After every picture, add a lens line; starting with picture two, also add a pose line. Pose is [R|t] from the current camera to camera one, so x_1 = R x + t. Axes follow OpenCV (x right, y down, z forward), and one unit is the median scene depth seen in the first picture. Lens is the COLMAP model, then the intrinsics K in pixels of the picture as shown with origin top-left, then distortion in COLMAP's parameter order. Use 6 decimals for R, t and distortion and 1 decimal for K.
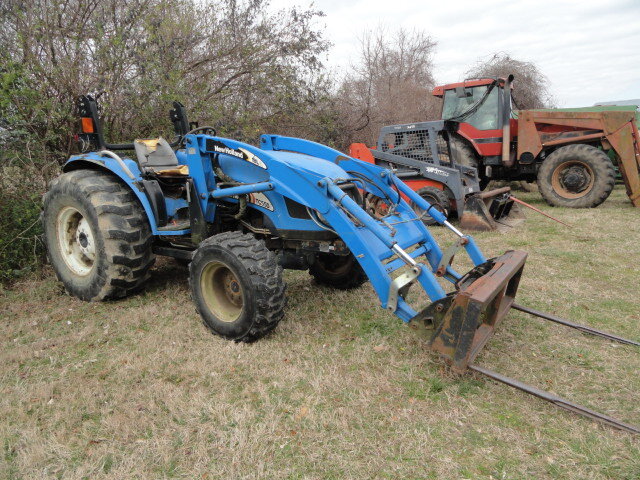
lens RADIAL K [[455.6, 0, 317.7], [0, 455.6, 242.7], [0, 0, 1]] dist [-0.011394, 0.004143]
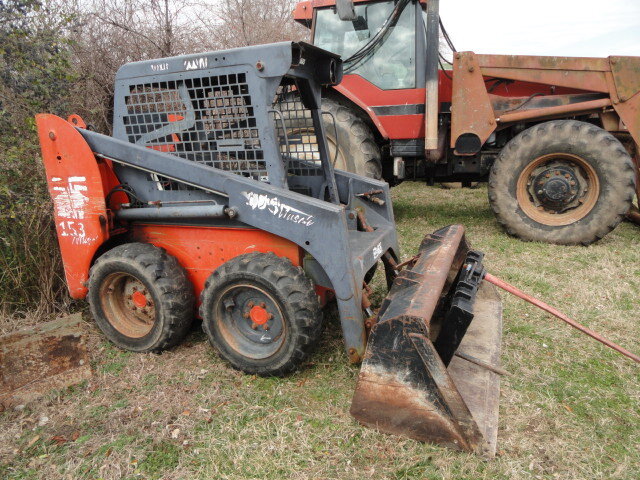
lens RADIAL K [[455.6, 0, 317.7], [0, 455.6, 242.7], [0, 0, 1]] dist [-0.011394, 0.004143]
pose [[0.973074, -0.048594, 0.225313, 0.171345], [0.032616, 0.996717, 0.074102, -0.122660], [-0.228174, -0.064758, 0.971464, 0.540131]]
